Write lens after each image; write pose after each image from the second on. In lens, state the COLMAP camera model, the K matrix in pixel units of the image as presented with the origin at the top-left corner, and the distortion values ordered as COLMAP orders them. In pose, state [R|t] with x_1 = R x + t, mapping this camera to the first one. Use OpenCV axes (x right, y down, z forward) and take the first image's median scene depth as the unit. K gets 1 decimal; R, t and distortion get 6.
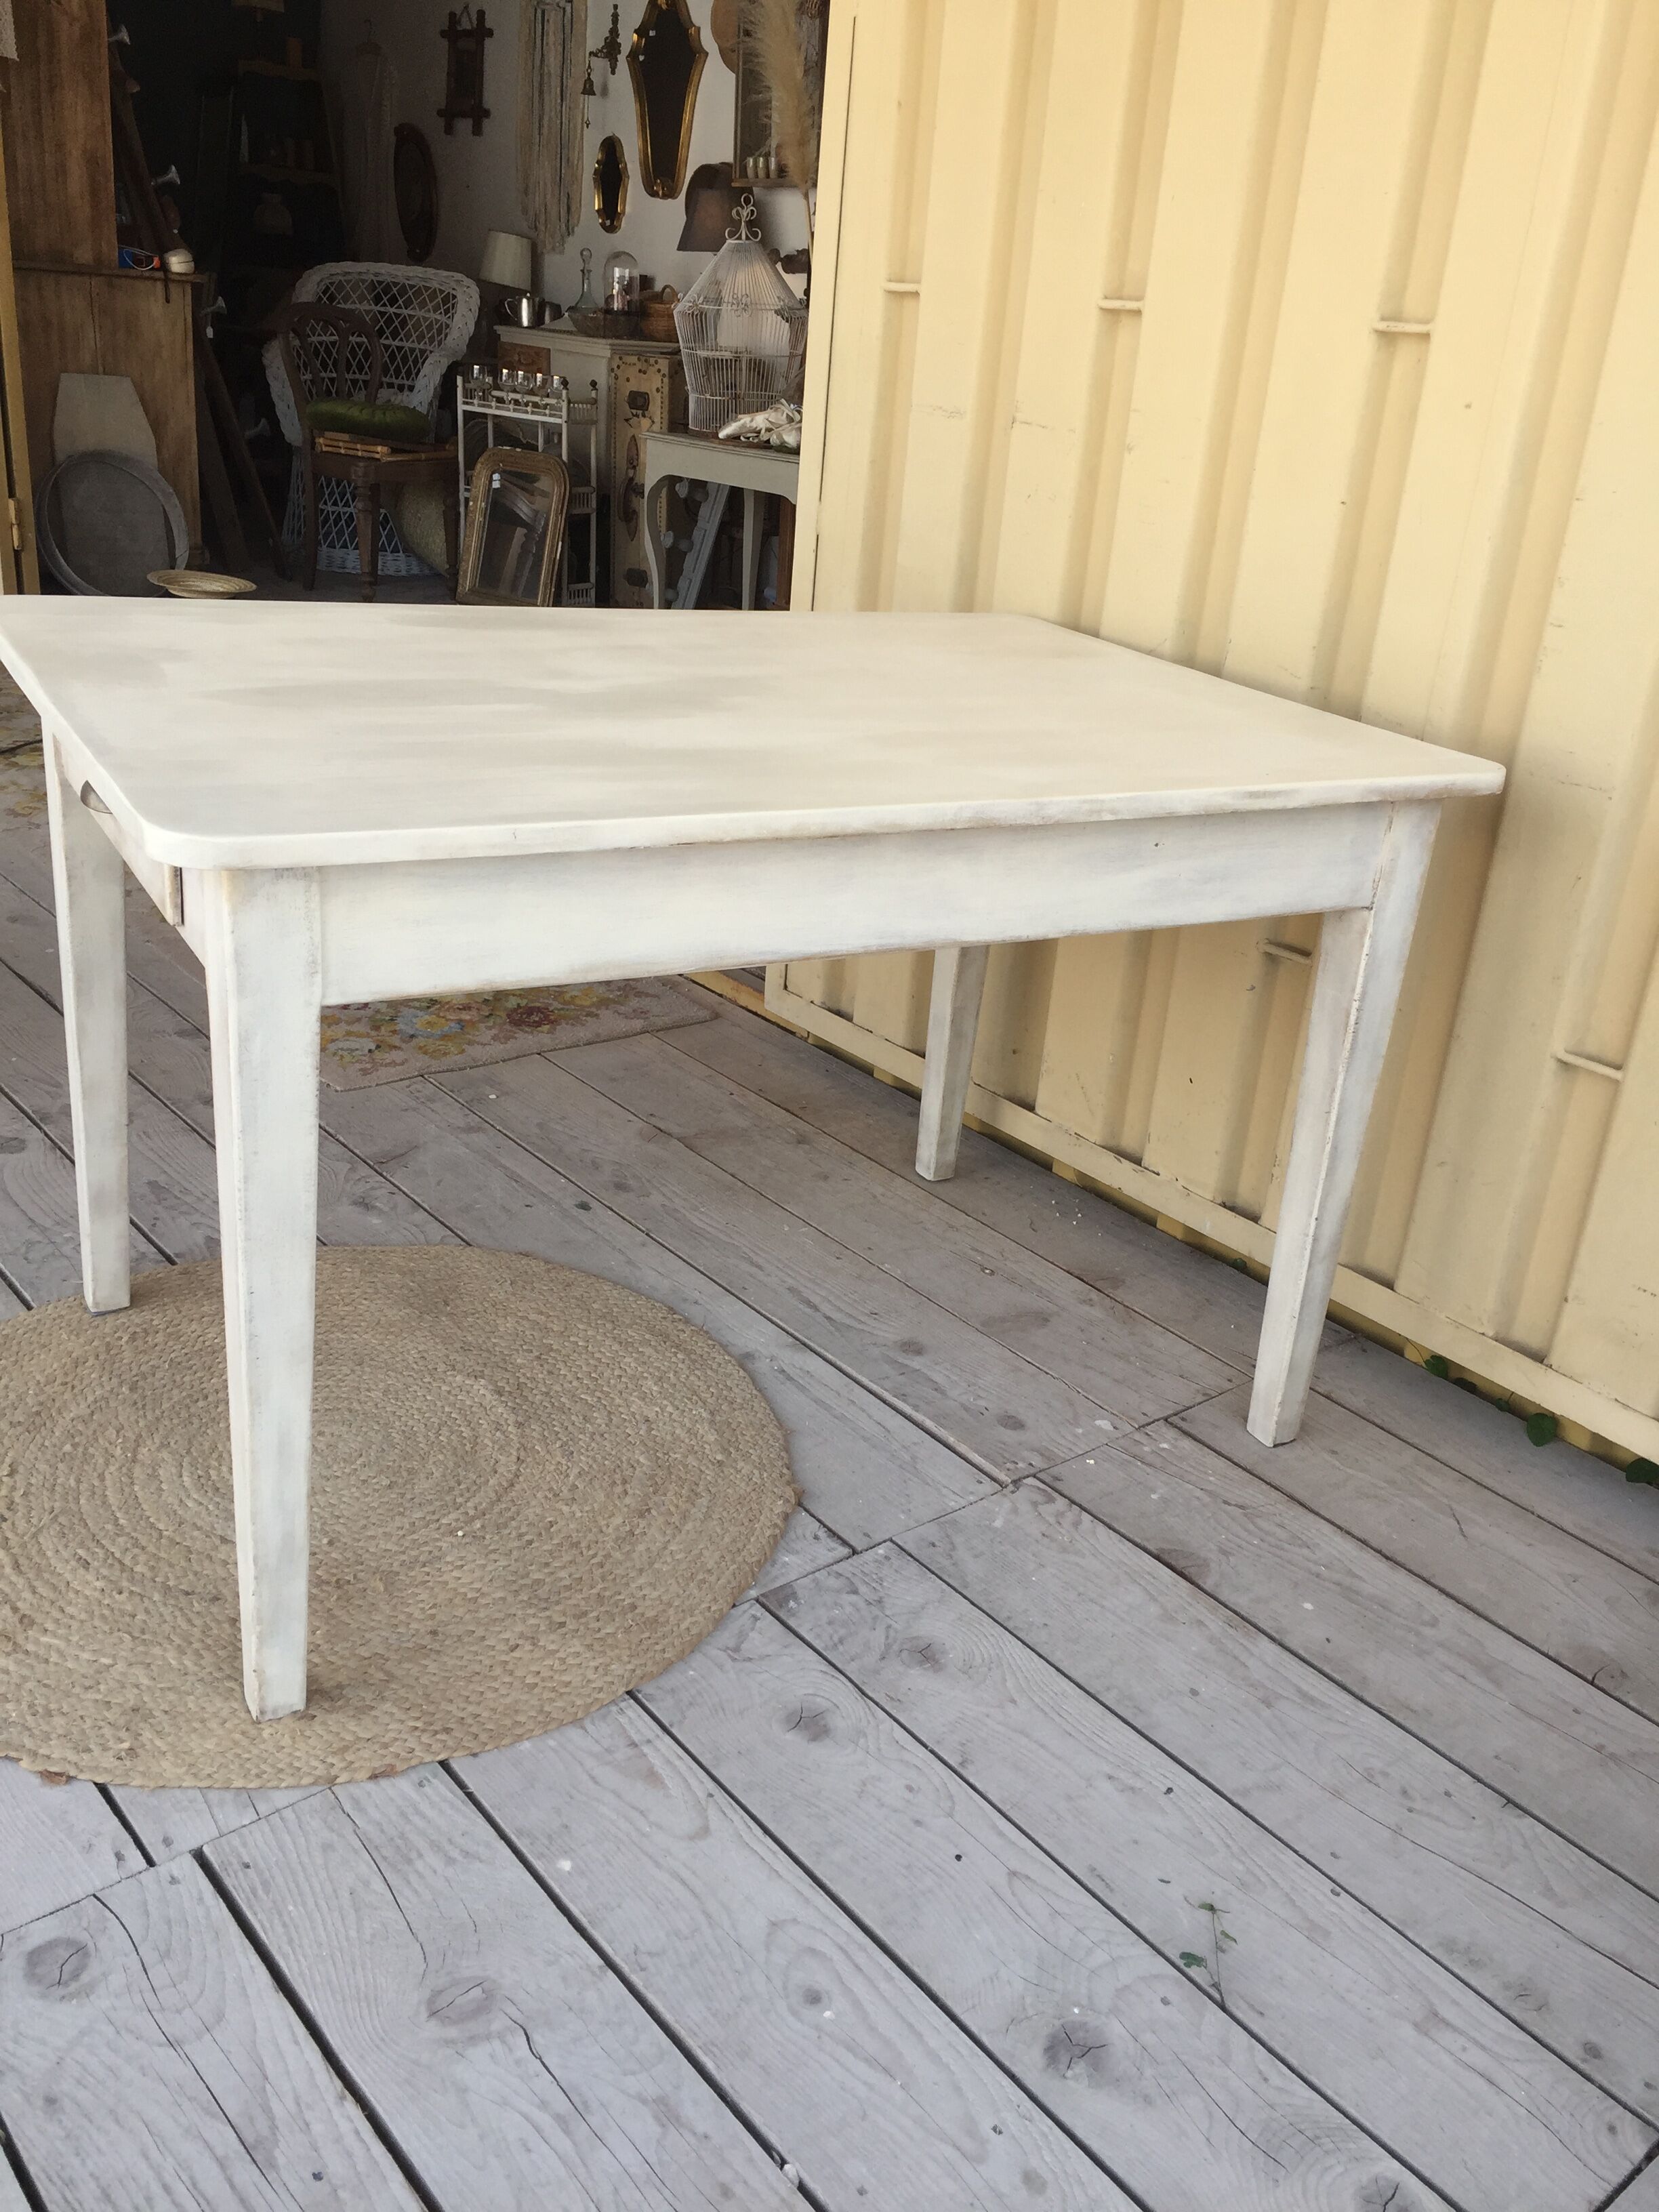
lens RADIAL K [[1891.4, 0, 838.1], [0, 1891.4, 1100.0], [0, 0, 1]] dist [0.082868, -0.127359]
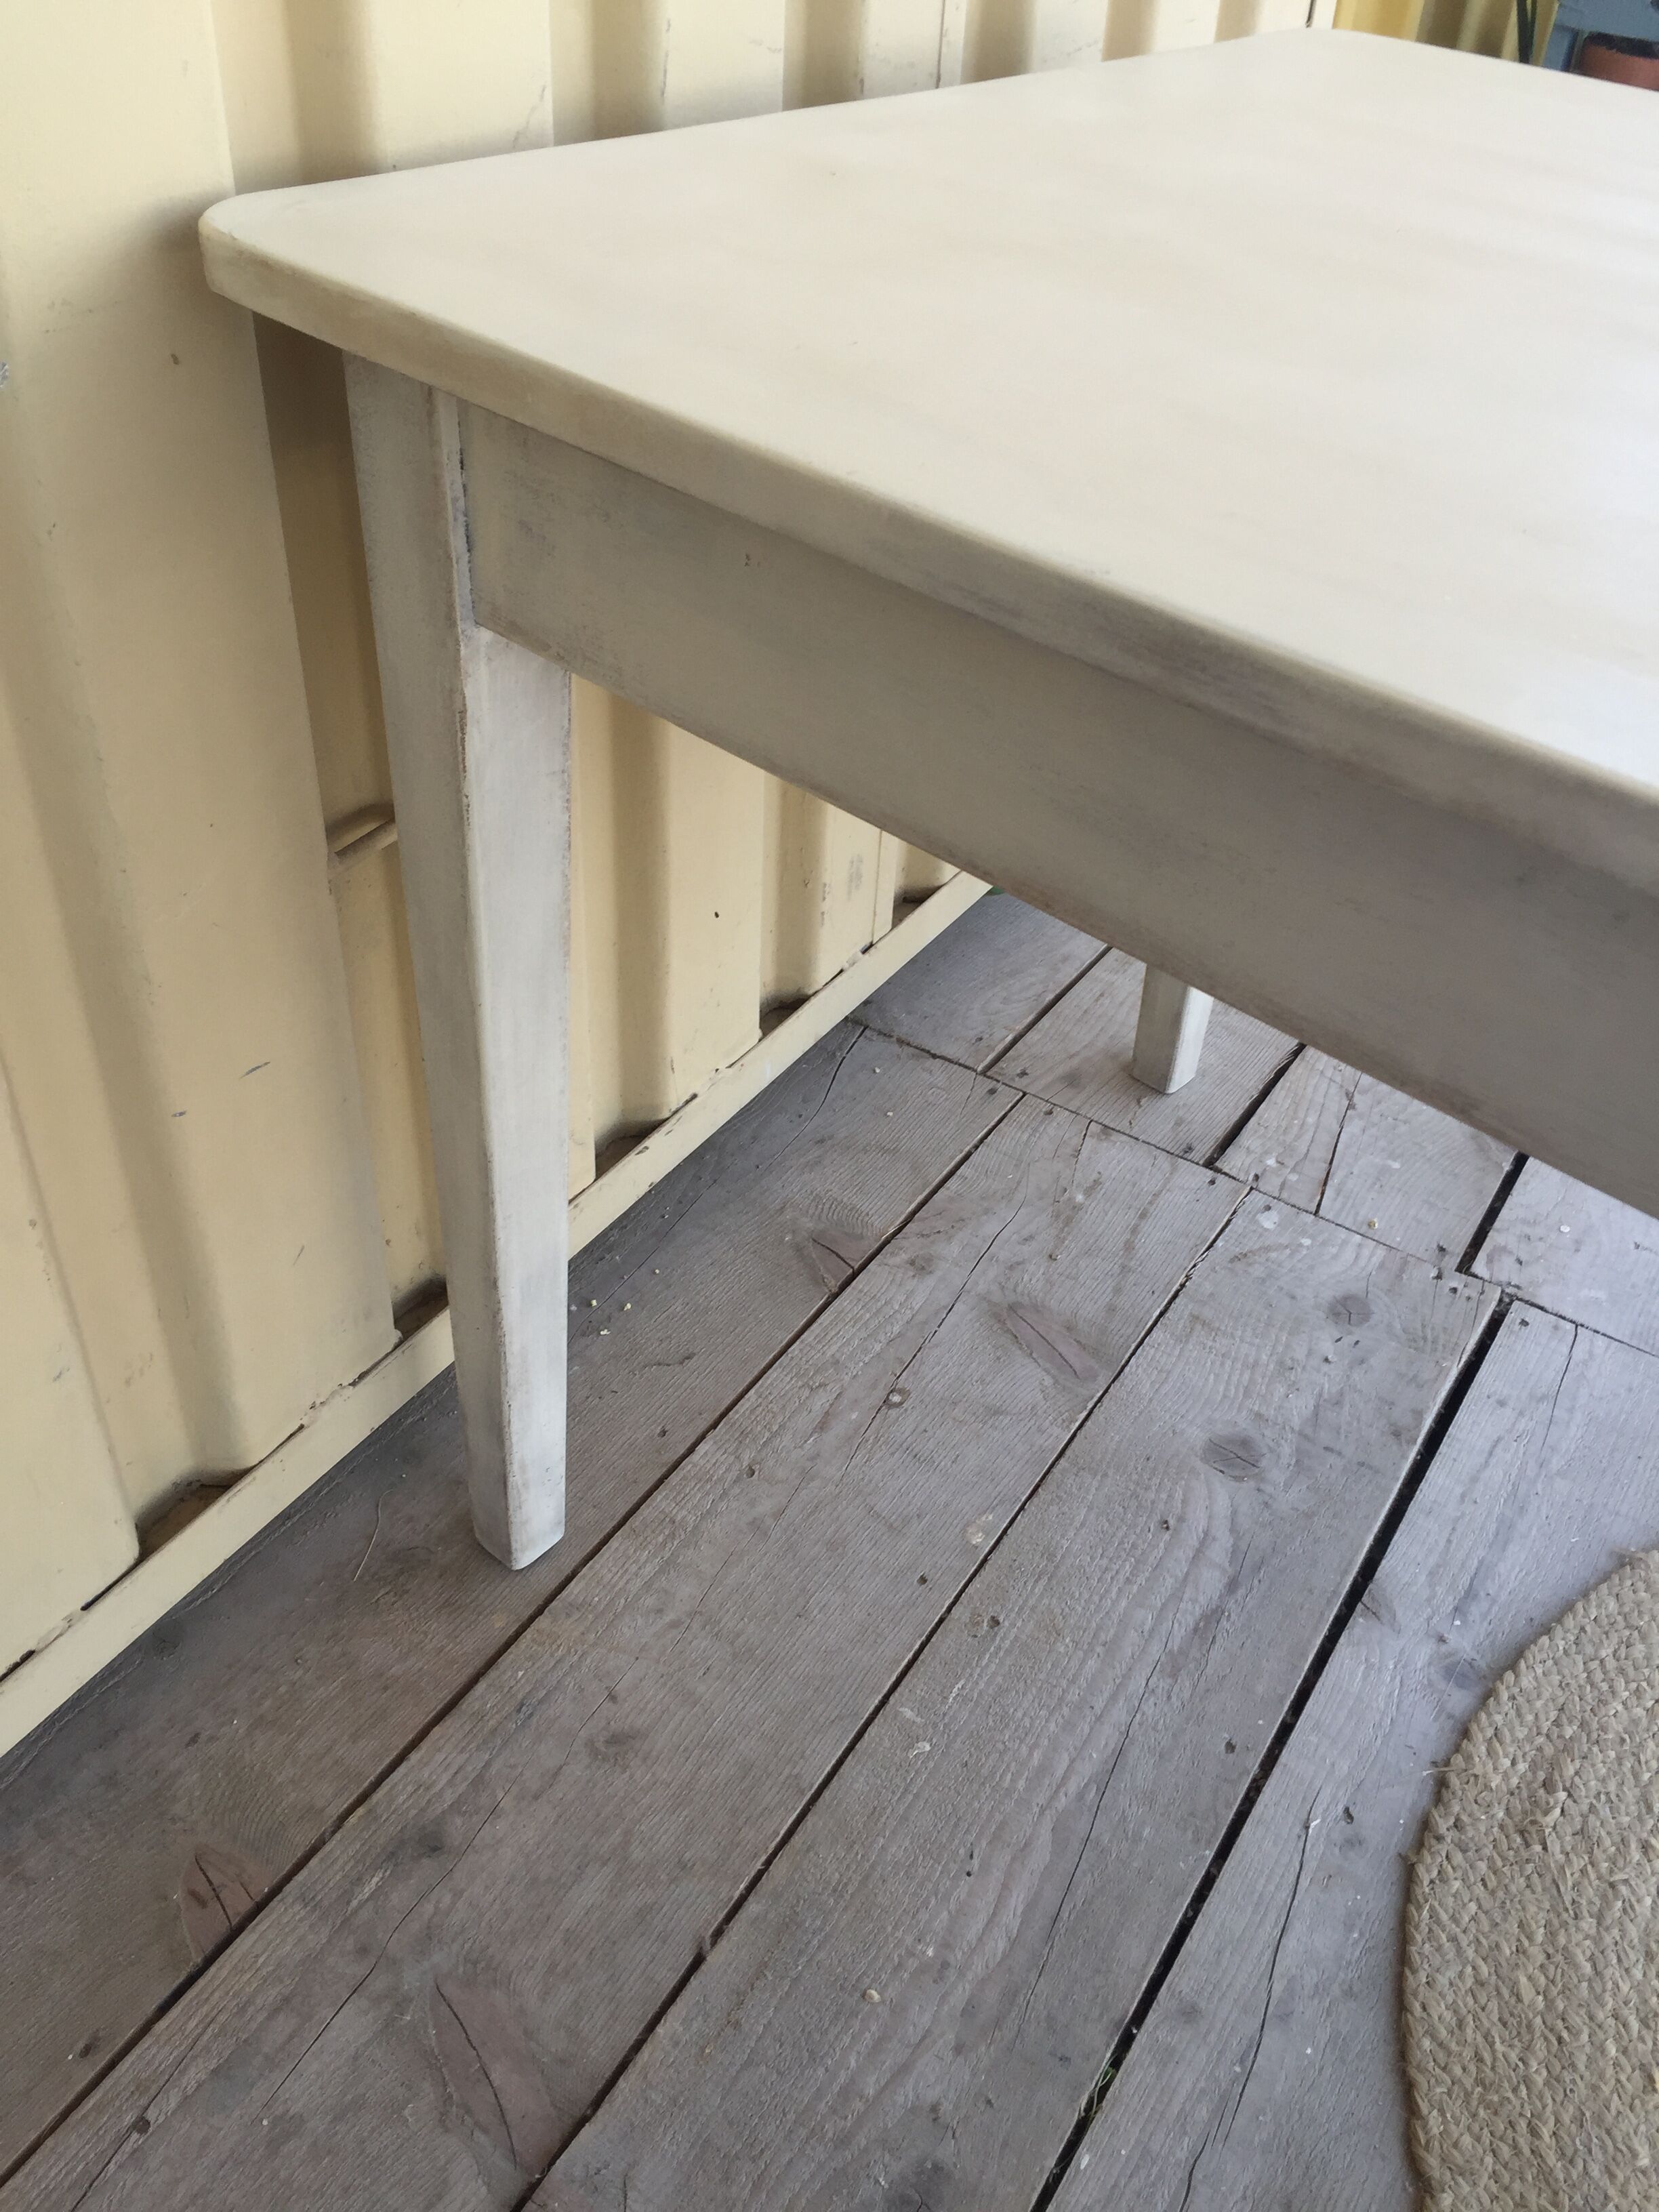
lens RADIAL K [[1891.4, 0, 814.5], [0, 1891.4, 1091.7], [0, 0, 1]] dist [0.082868, -0.127359]
pose [[-0.282686, -0.669585, 0.686837, -0.274462], [0.306068, 0.615648, 0.726155, -0.437626], [-0.909072, 0.415492, 0.030903, 1.172761]]
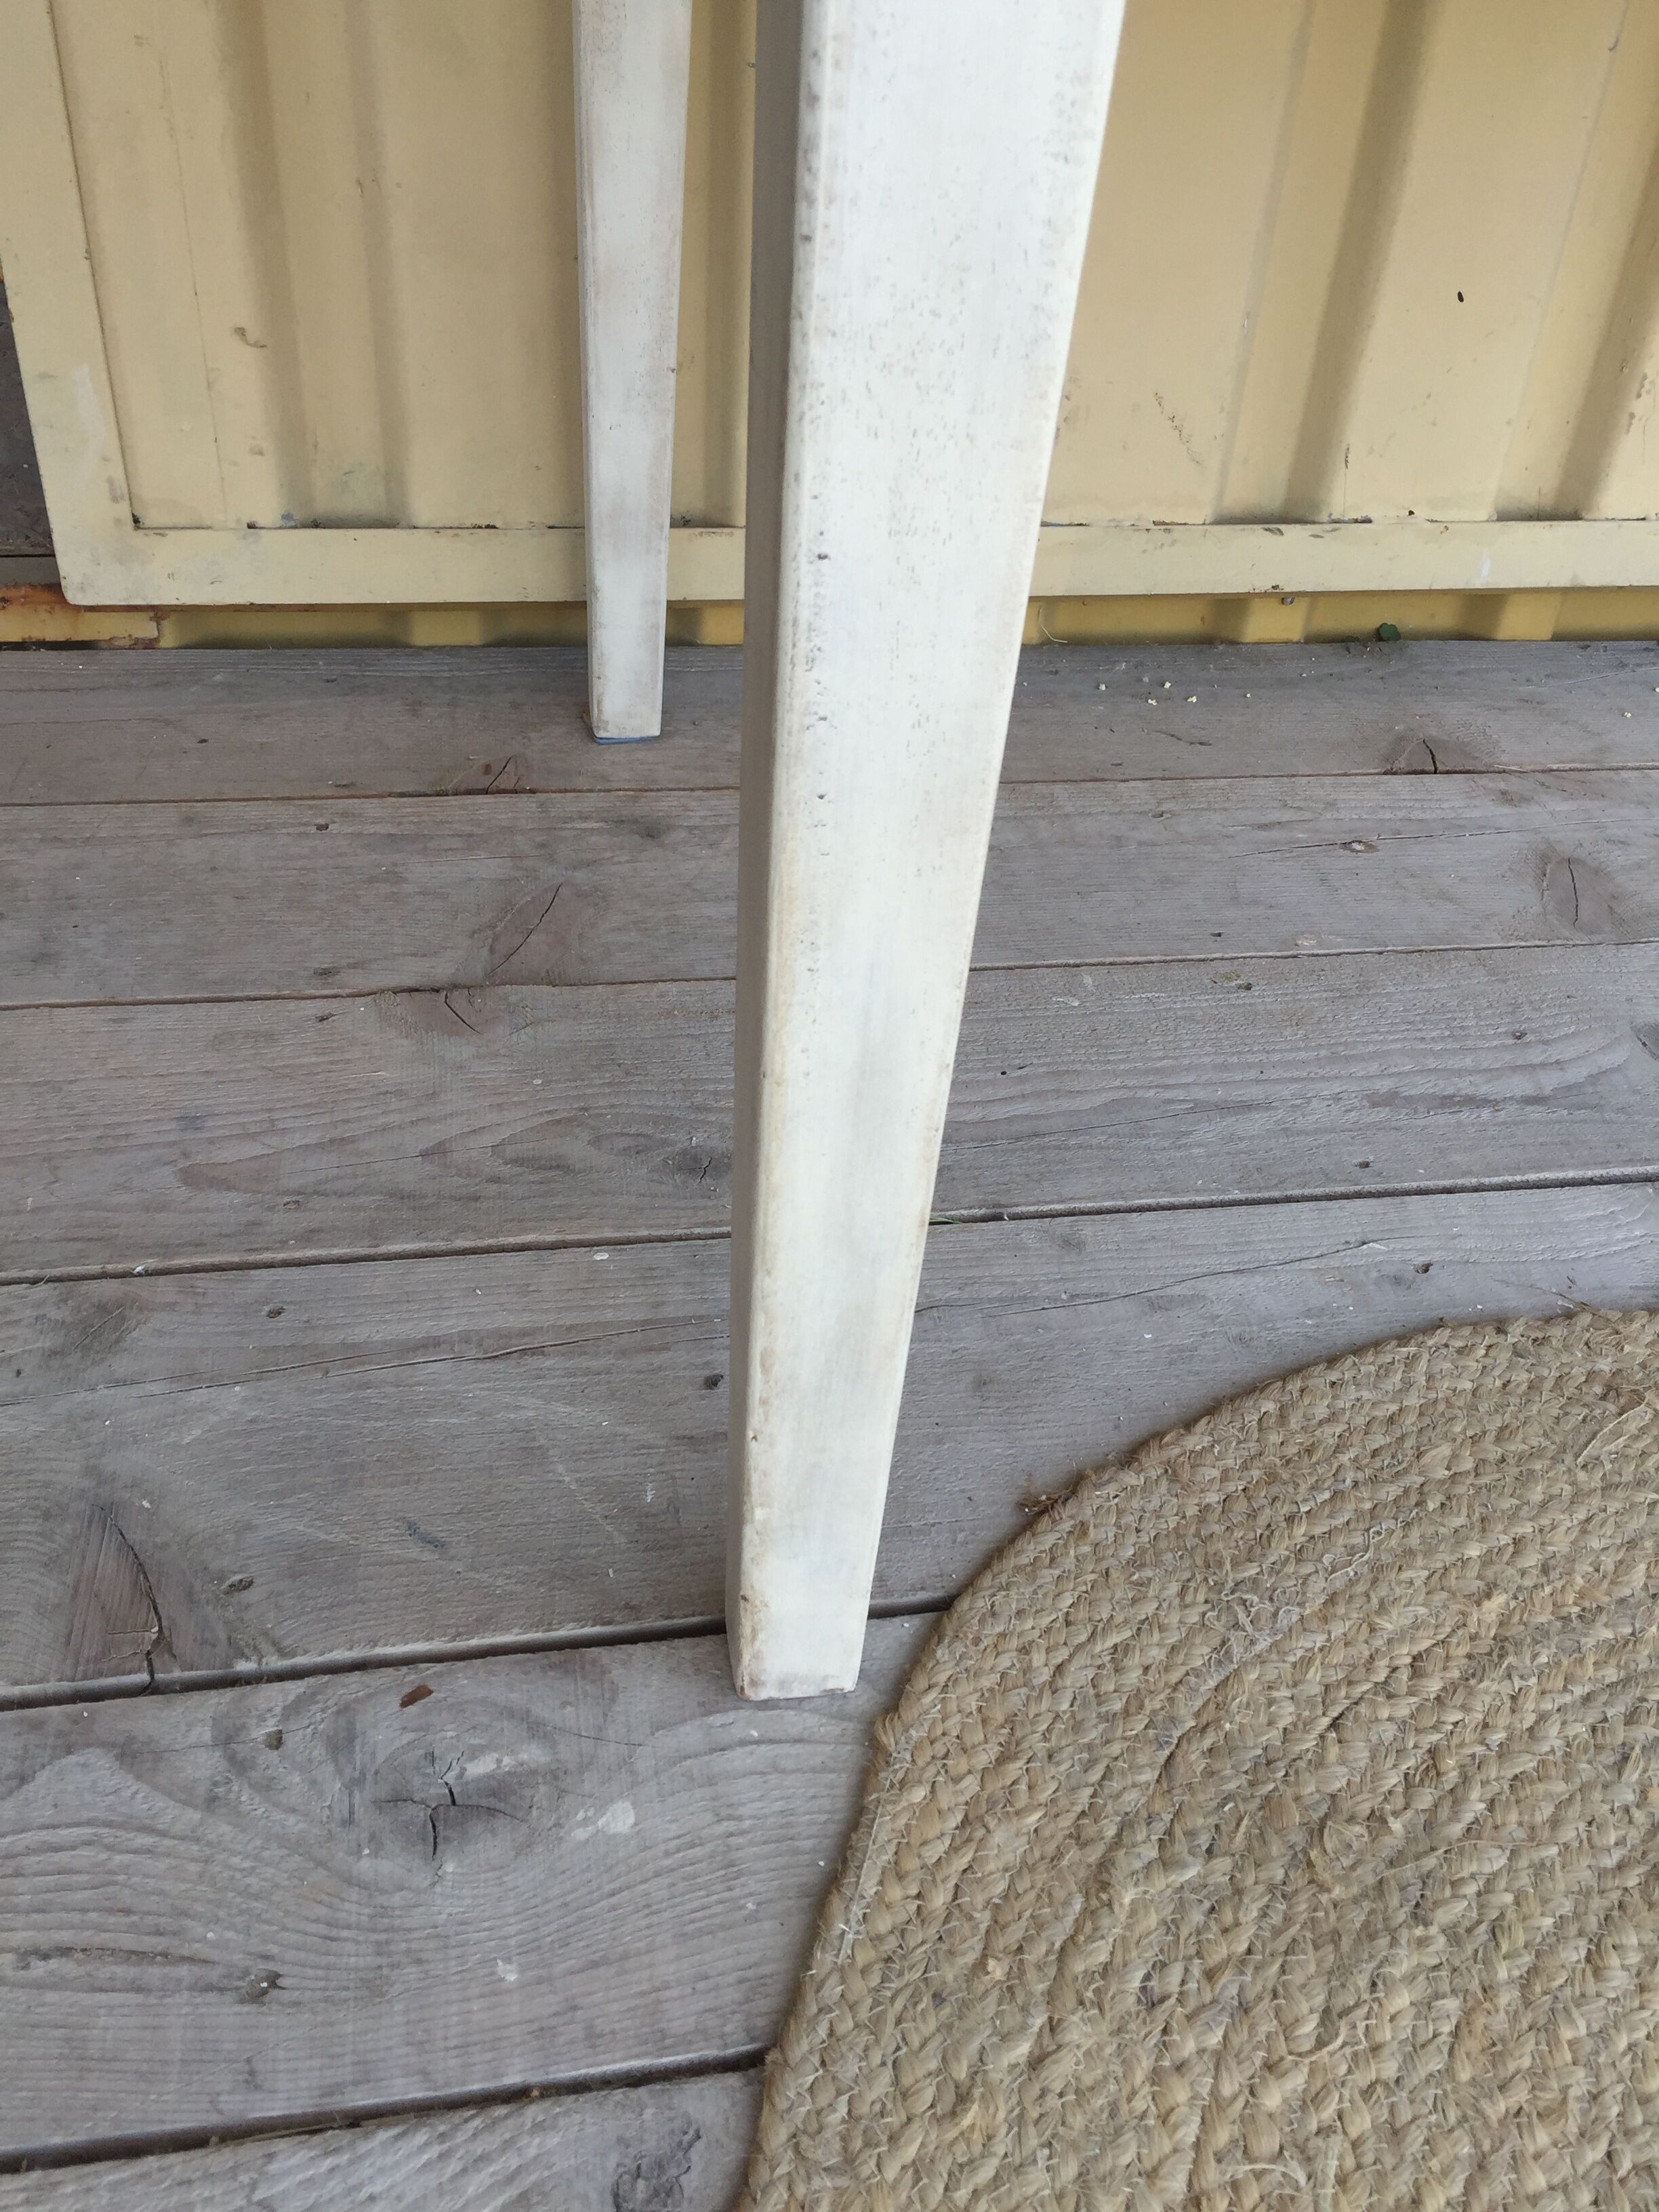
lens RADIAL K [[1891.4, 0, 829.9], [0, 1891.4, 1109.3], [0, 0, 1]] dist [0.082868, -0.127359]
pose [[0.510581, -0.565780, 0.647457, -0.404222], [0.320978, 0.823989, 0.466921, -0.145524], [-0.797672, -0.030582, 0.602316, 0.989713]]
